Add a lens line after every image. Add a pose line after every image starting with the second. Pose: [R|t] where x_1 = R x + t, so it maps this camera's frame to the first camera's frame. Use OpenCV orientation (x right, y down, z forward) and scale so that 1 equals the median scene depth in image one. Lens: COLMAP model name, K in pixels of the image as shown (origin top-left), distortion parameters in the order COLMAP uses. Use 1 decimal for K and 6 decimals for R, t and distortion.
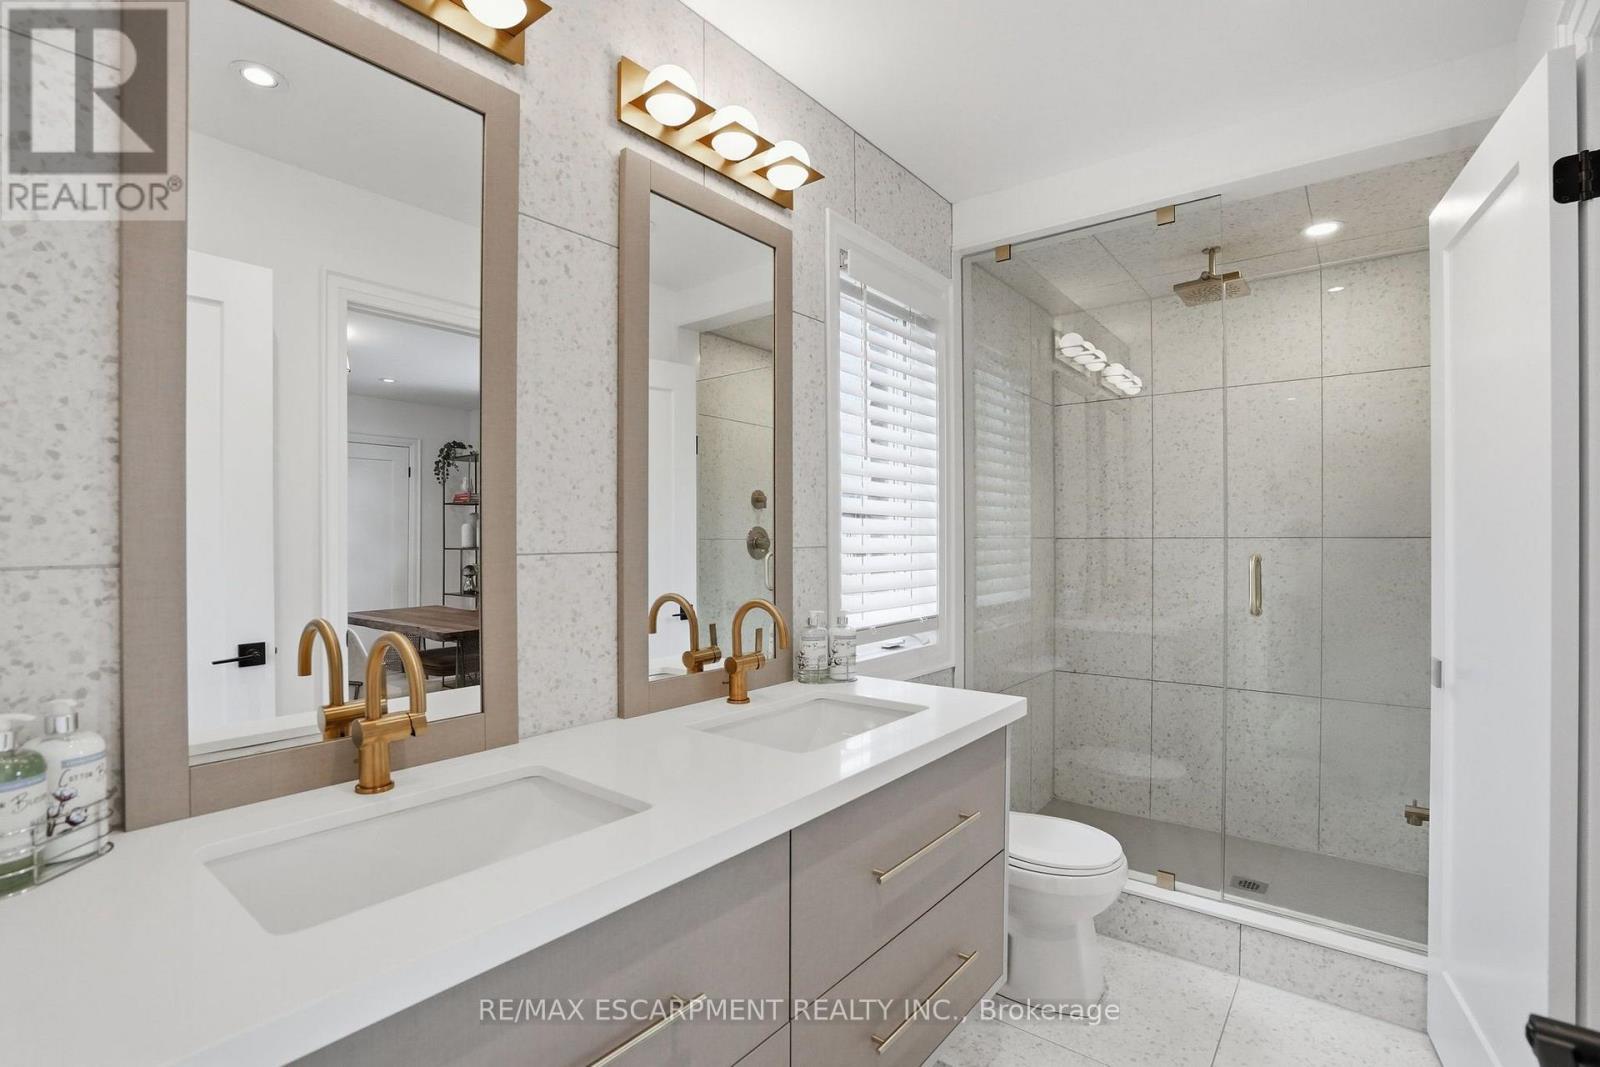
lens RADIAL K [[748.8, 0, 801.1], [0, 748.8, 551.1], [0, 0, 1]] dist [-0.062084, 0.020565]
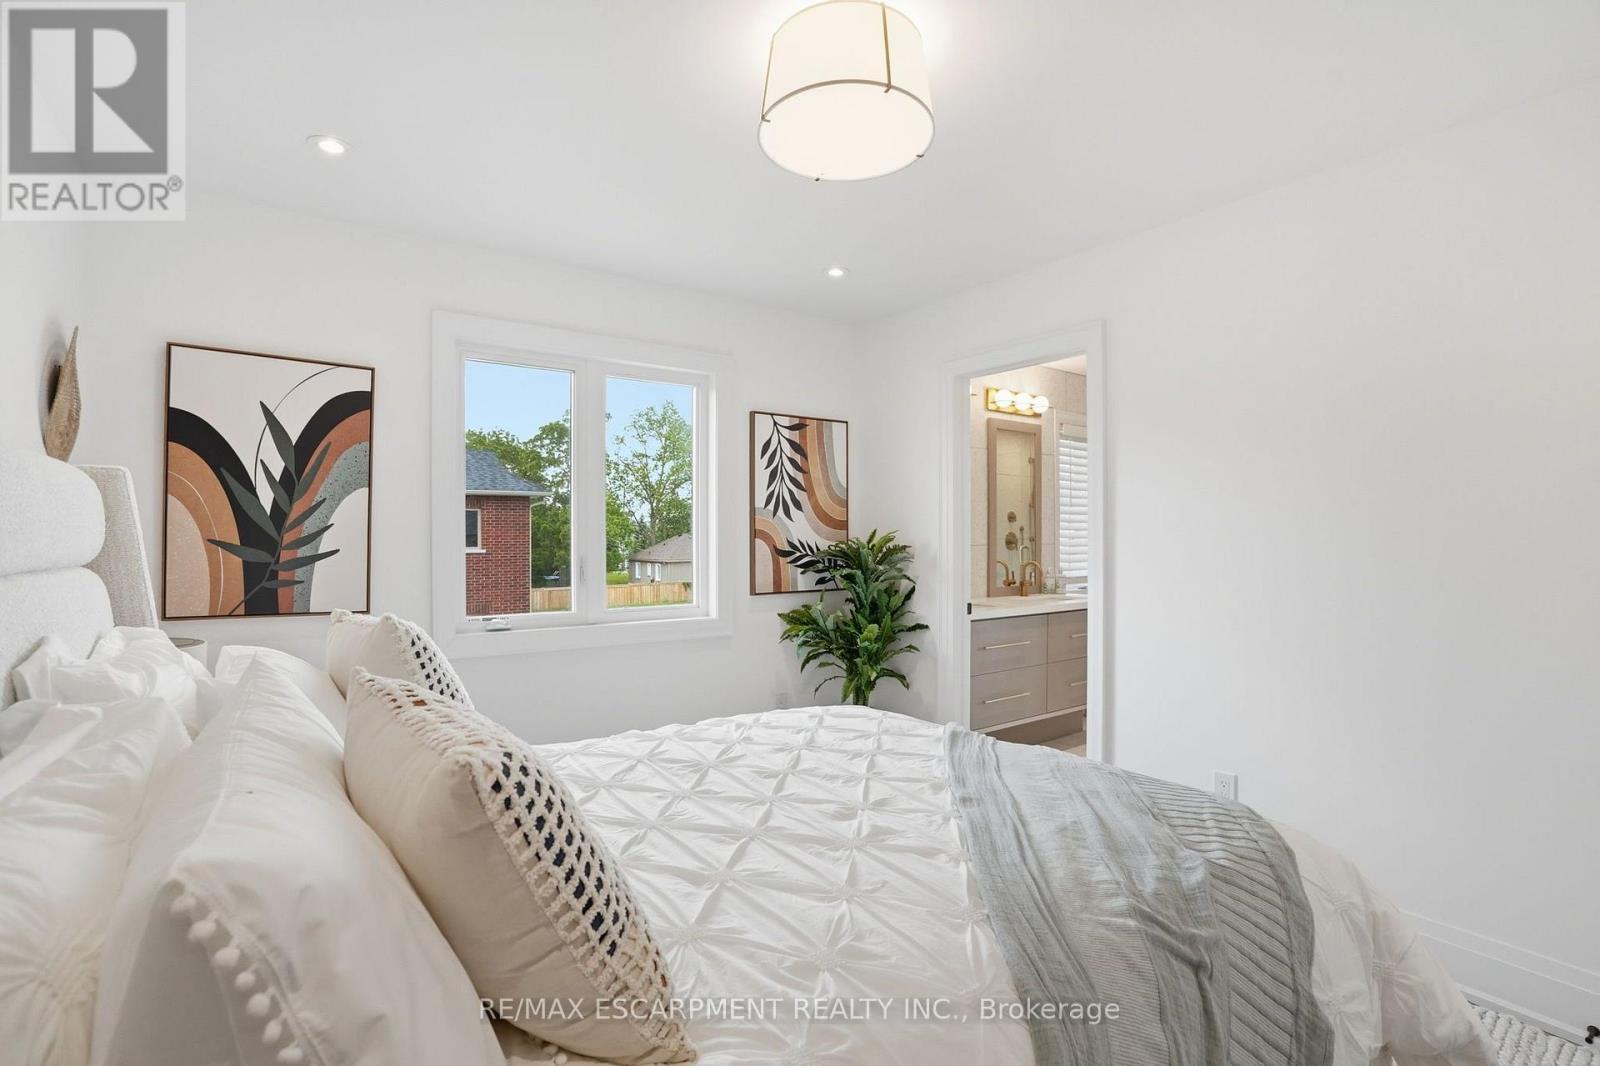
lens RADIAL K [[748.8, 0, 801.1], [0, 748.8, 550.6], [0, 0, 1]] dist [-0.062084, 0.020565]
pose [[0.961682, 0.001685, -0.274164, -0.113173], [-0.000313, 0.999987, 0.005048, 0.007130], [0.274169, -0.004769, 0.961670, -1.876806]]
